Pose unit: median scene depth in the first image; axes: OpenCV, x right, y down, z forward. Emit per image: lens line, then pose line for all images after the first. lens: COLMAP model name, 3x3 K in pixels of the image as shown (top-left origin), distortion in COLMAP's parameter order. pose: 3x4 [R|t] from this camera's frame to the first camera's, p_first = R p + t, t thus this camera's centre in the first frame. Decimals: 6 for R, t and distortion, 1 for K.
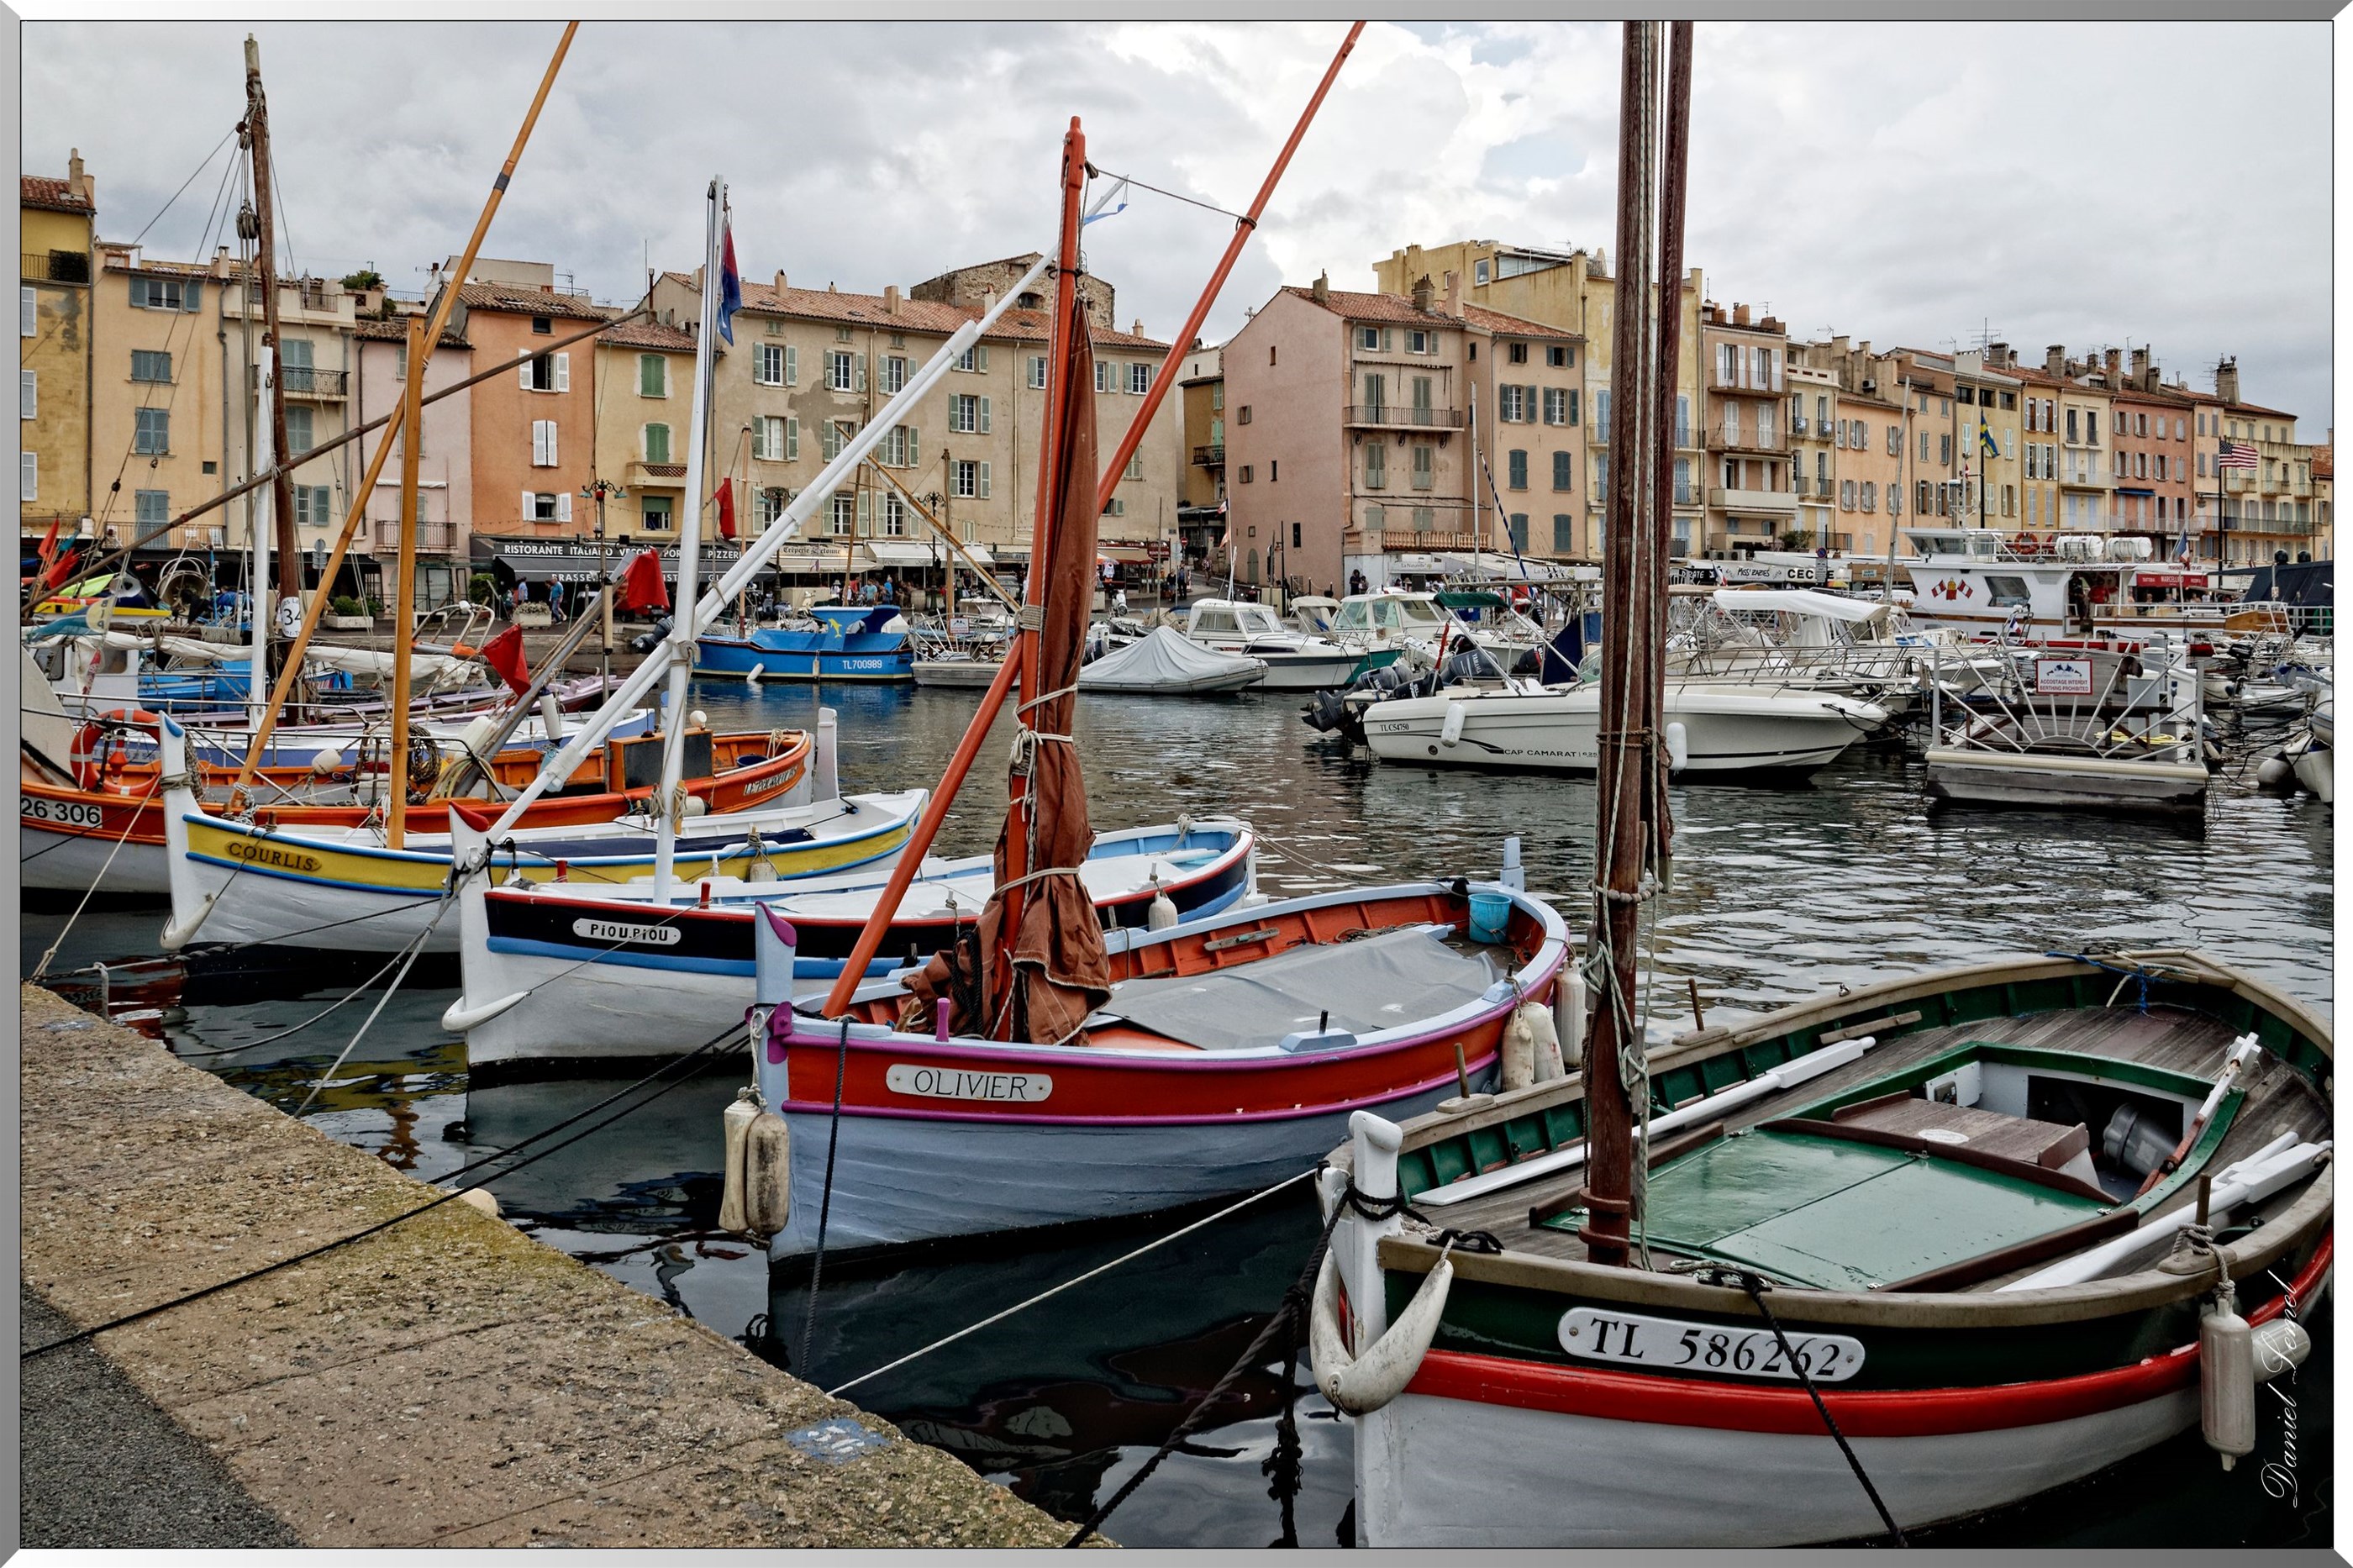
lens RADIAL K [[1881.6, 0, 1176.2], [0, 1881.6, 641.4], [0, 0, 1]] dist [-0.001743, -0.011890]
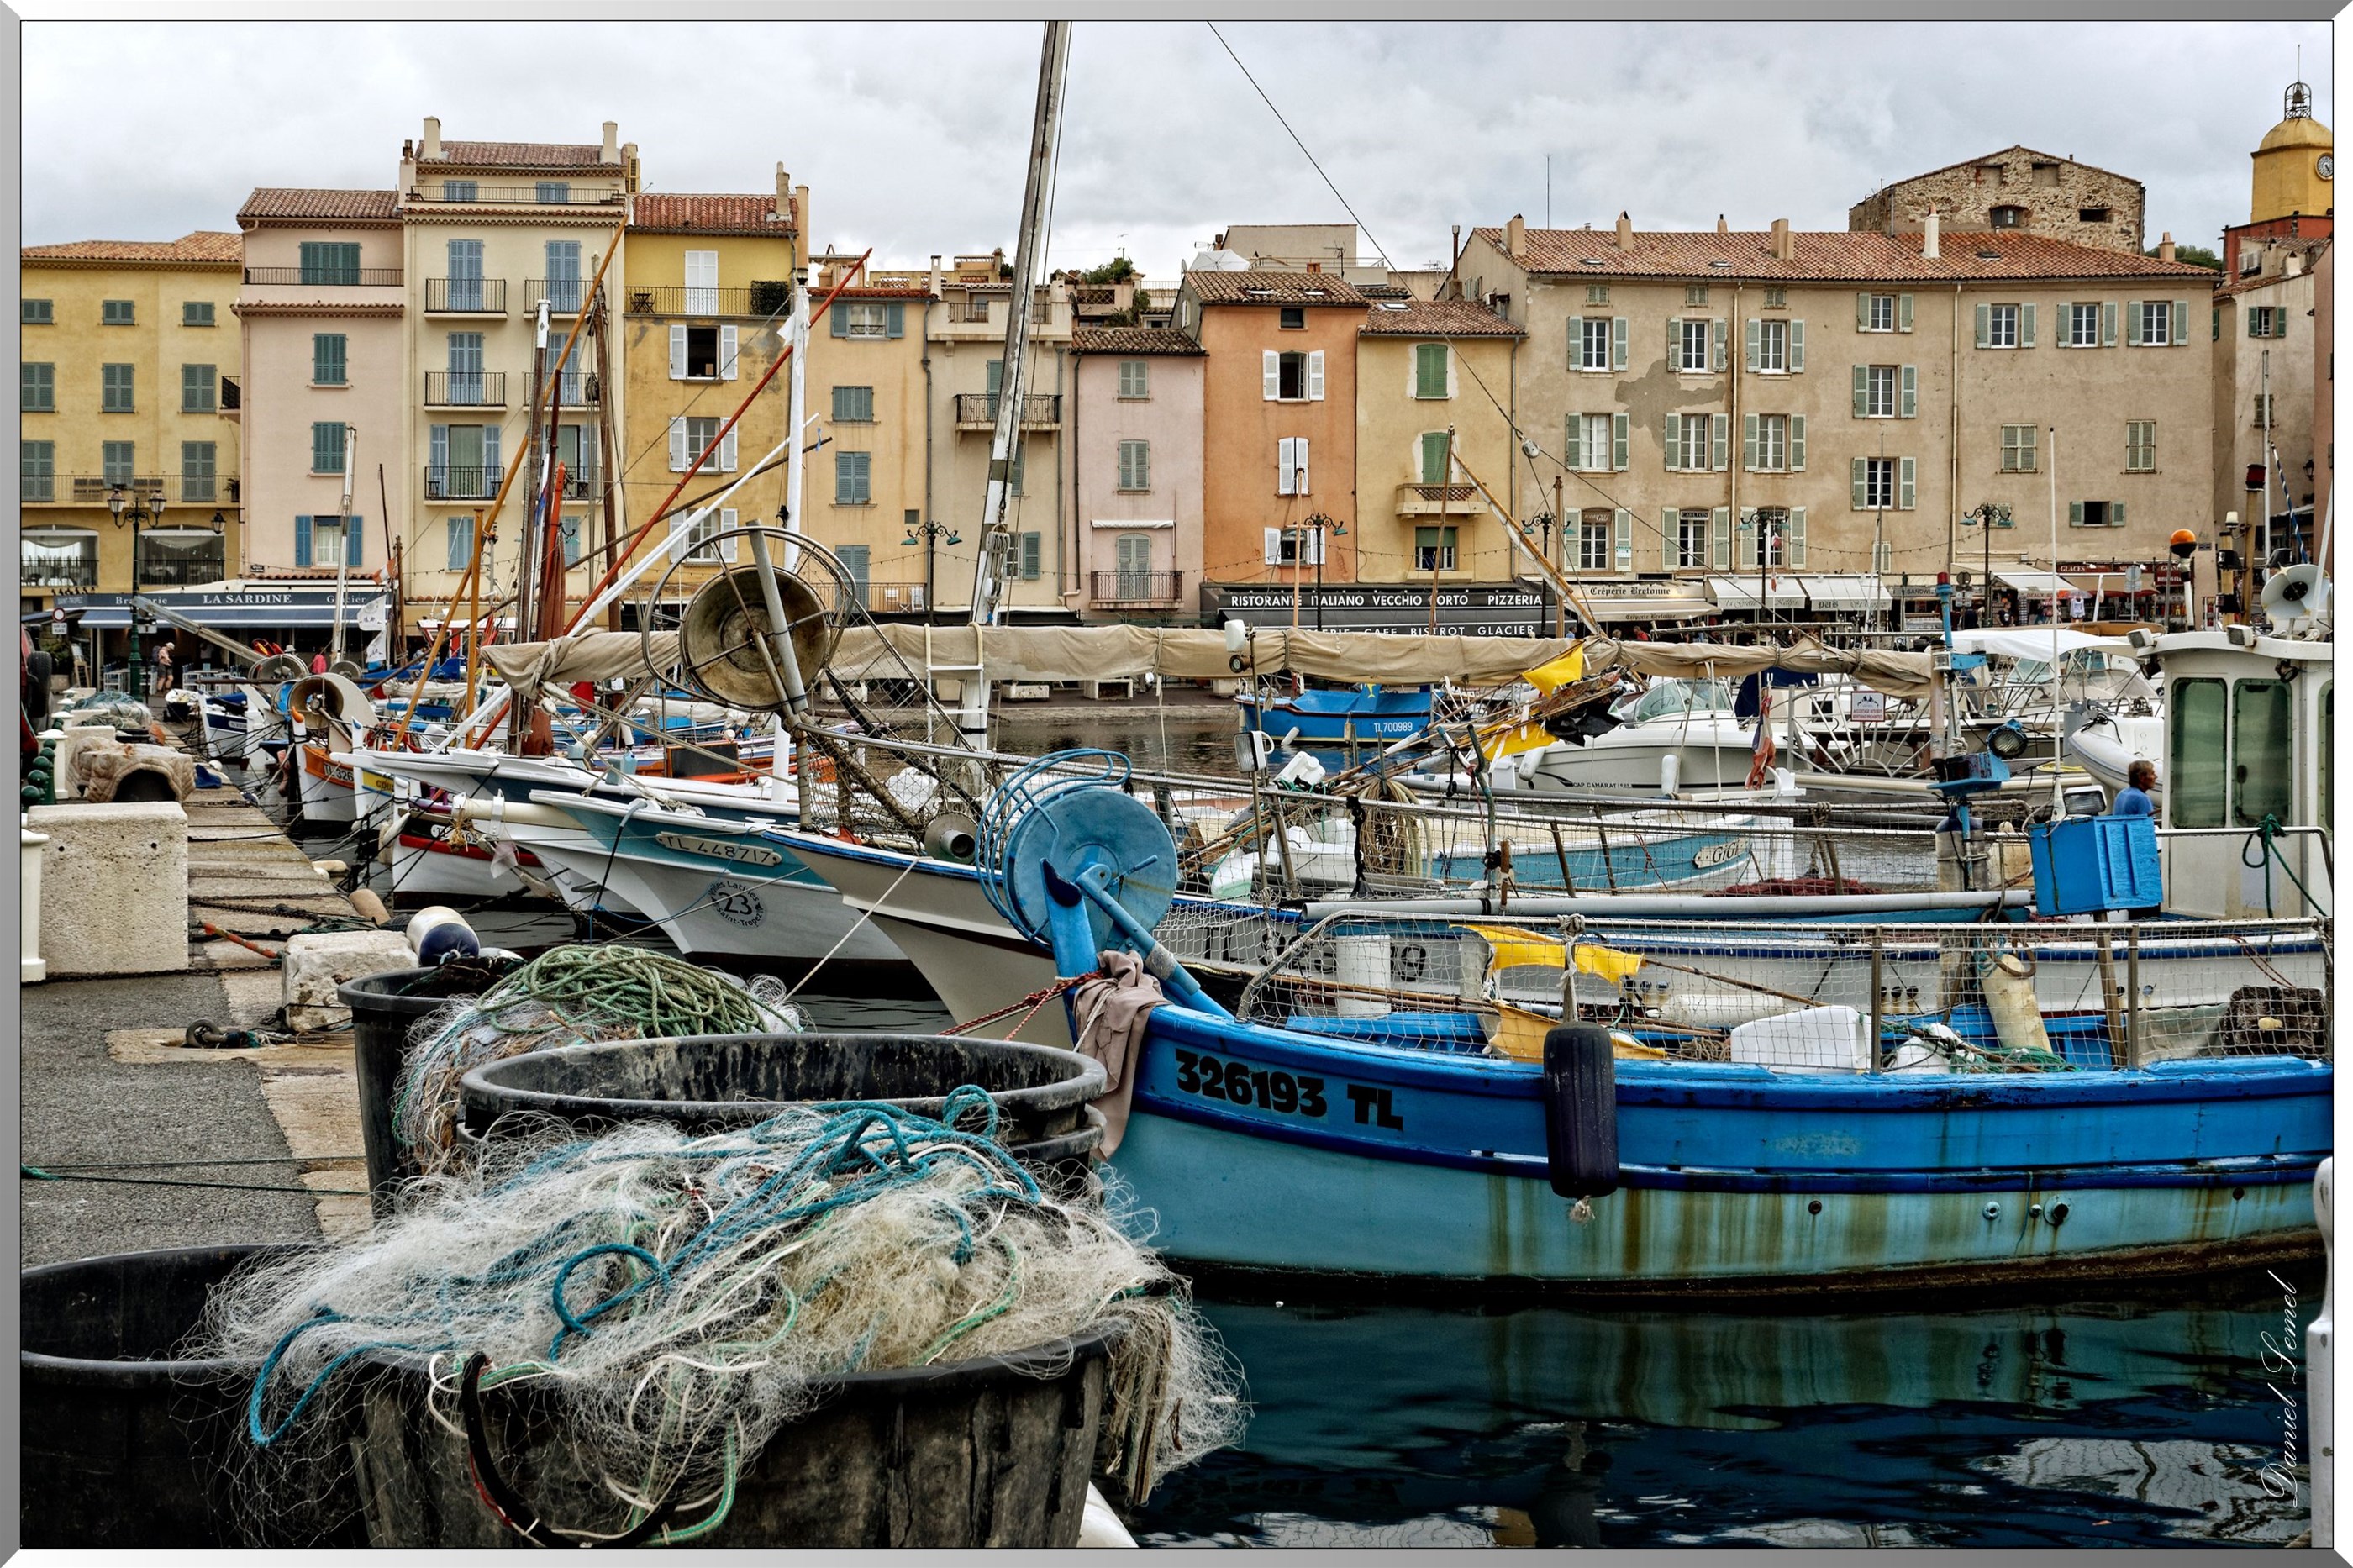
lens RADIAL K [[3165.7, 0, 1176.5], [0, 3165.7, 784.0], [0, 0, 1]] dist [-0.017421, -0.012929]
pose [[0.887445, 0.002188, -0.460908, 0.216217], [0.006036, 0.999848, 0.016368, 0.006772], [0.460873, -0.017308, 0.887297, -0.197838]]
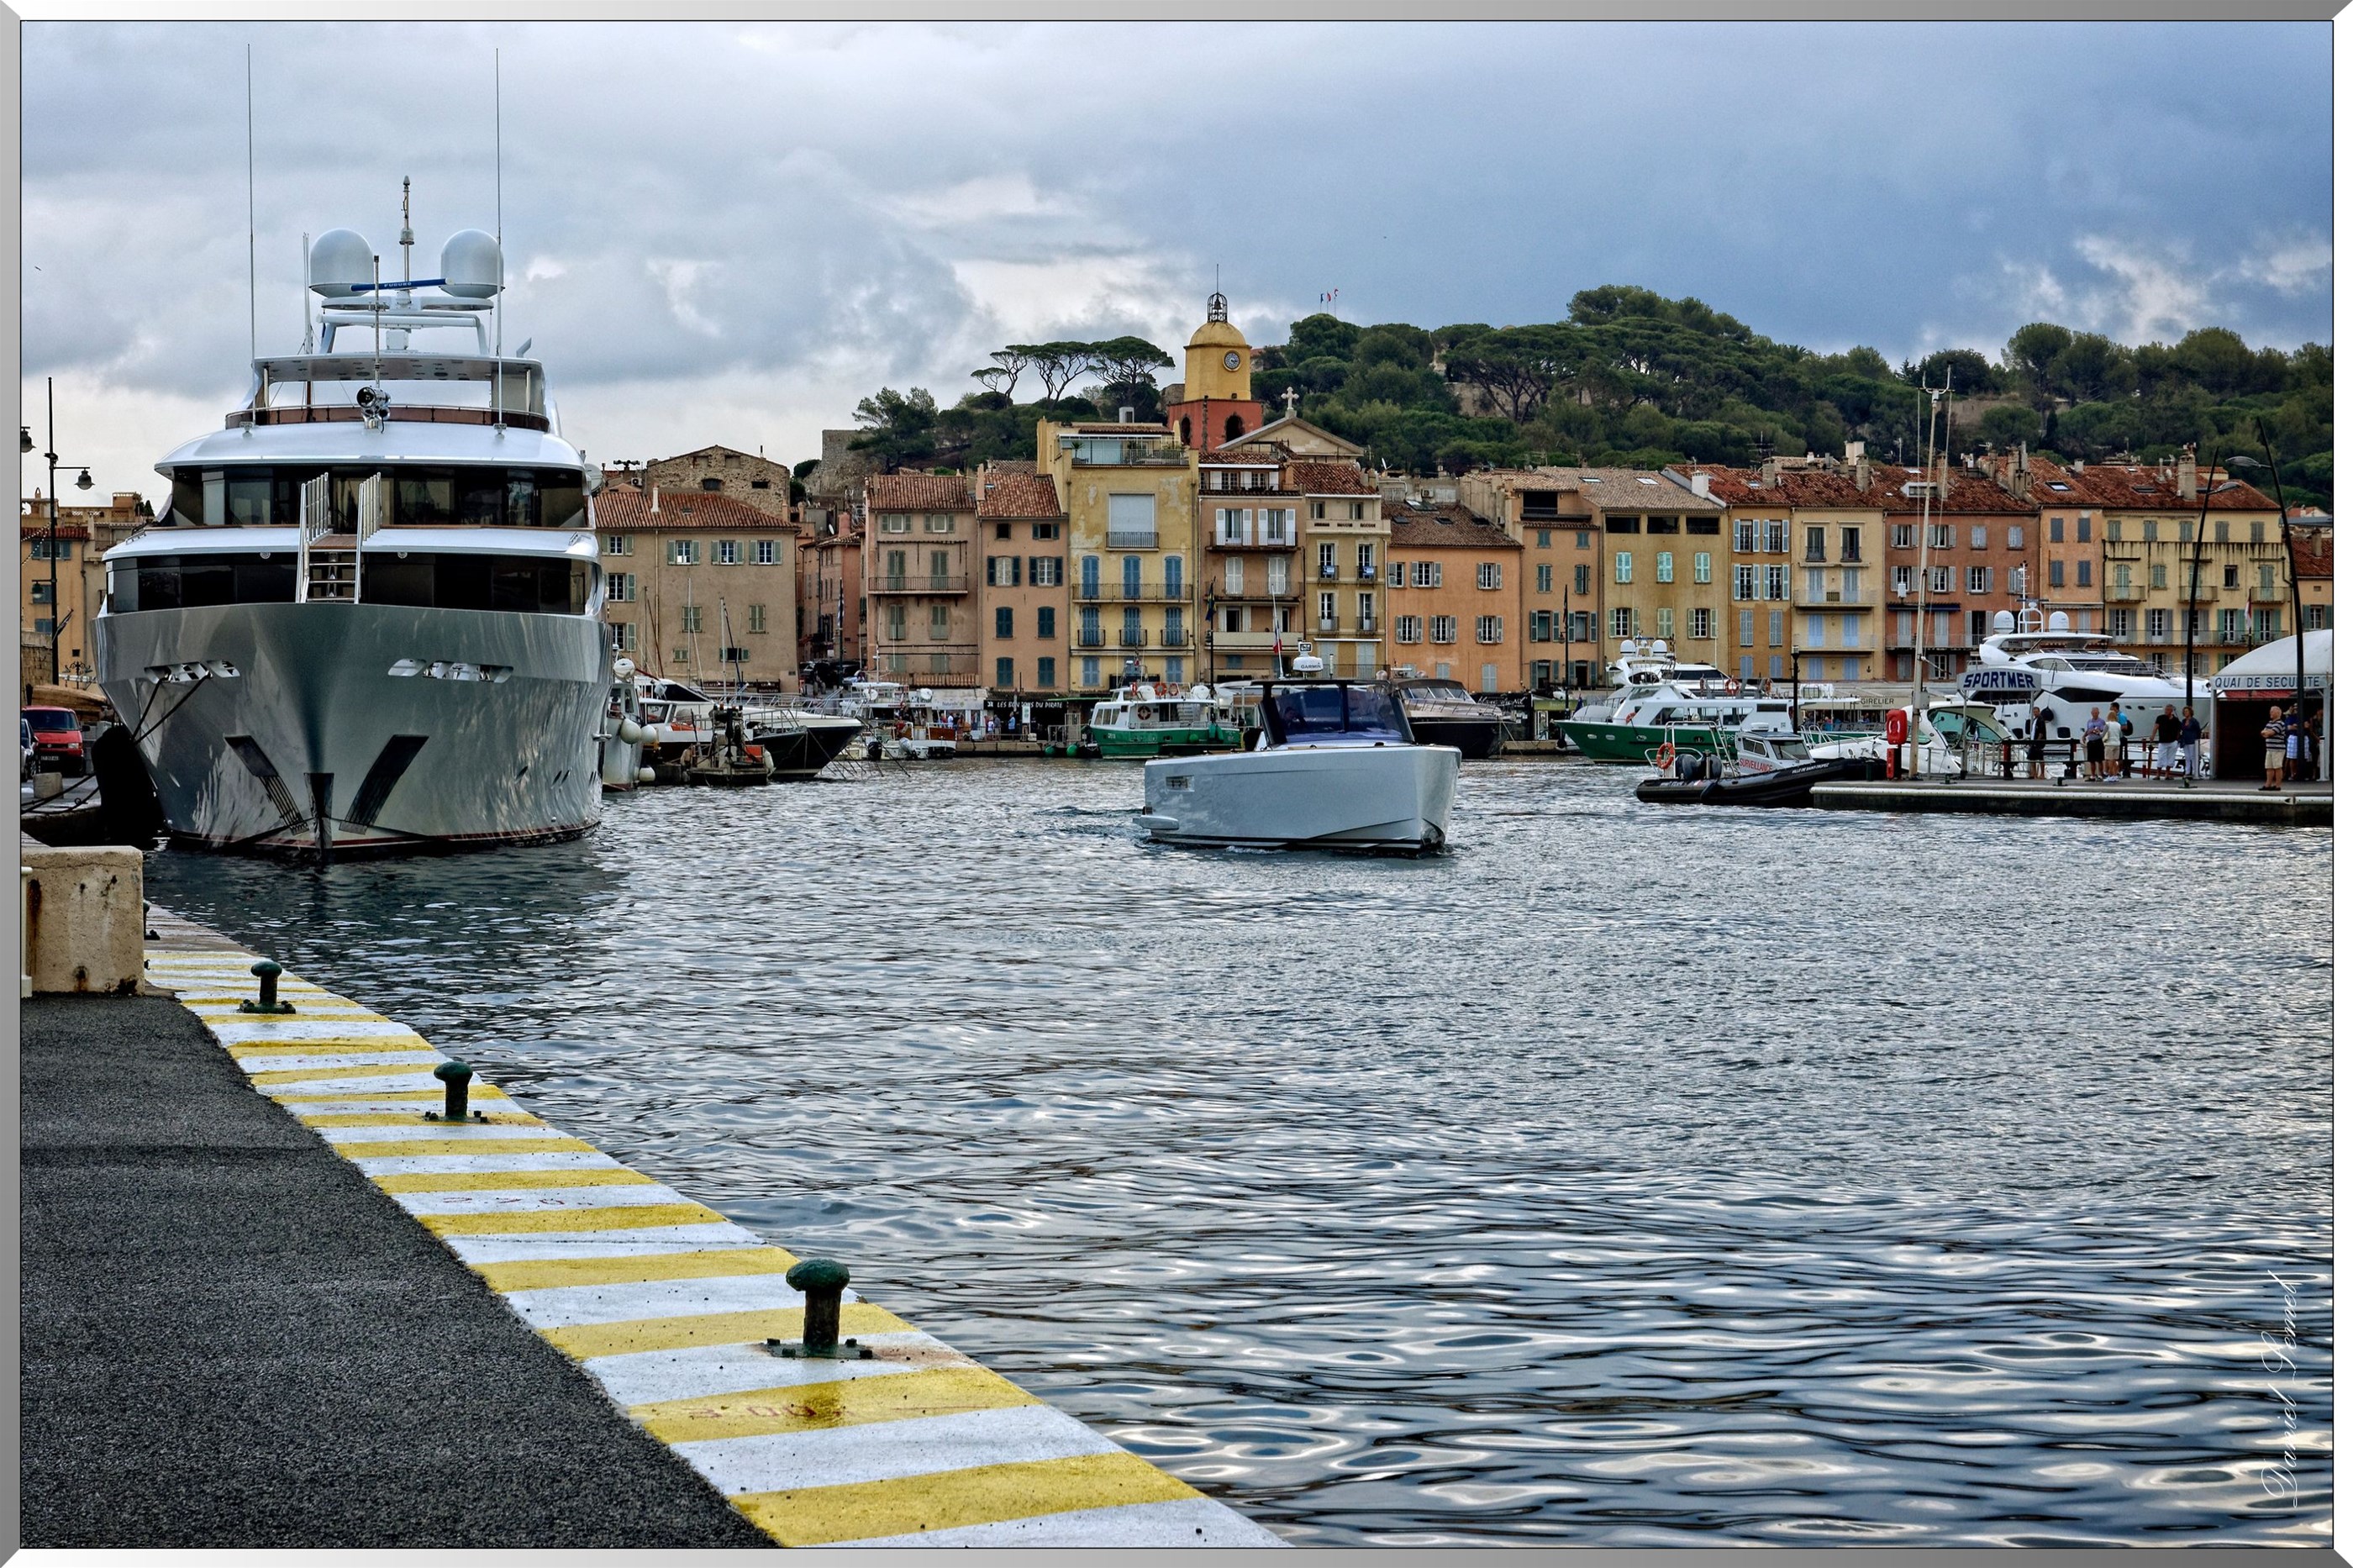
lens RADIAL K [[5065.0, 0, 1176.5], [0, 5065.0, 784.0], [0, 0, 1]] dist [0.011903, 0.078517]
pose [[0.927939, -0.003241, -0.372718, 1.674607], [-0.002539, 0.999884, -0.015017, 0.073053], [0.372723, 0.014882, 0.927823, -2.274633]]
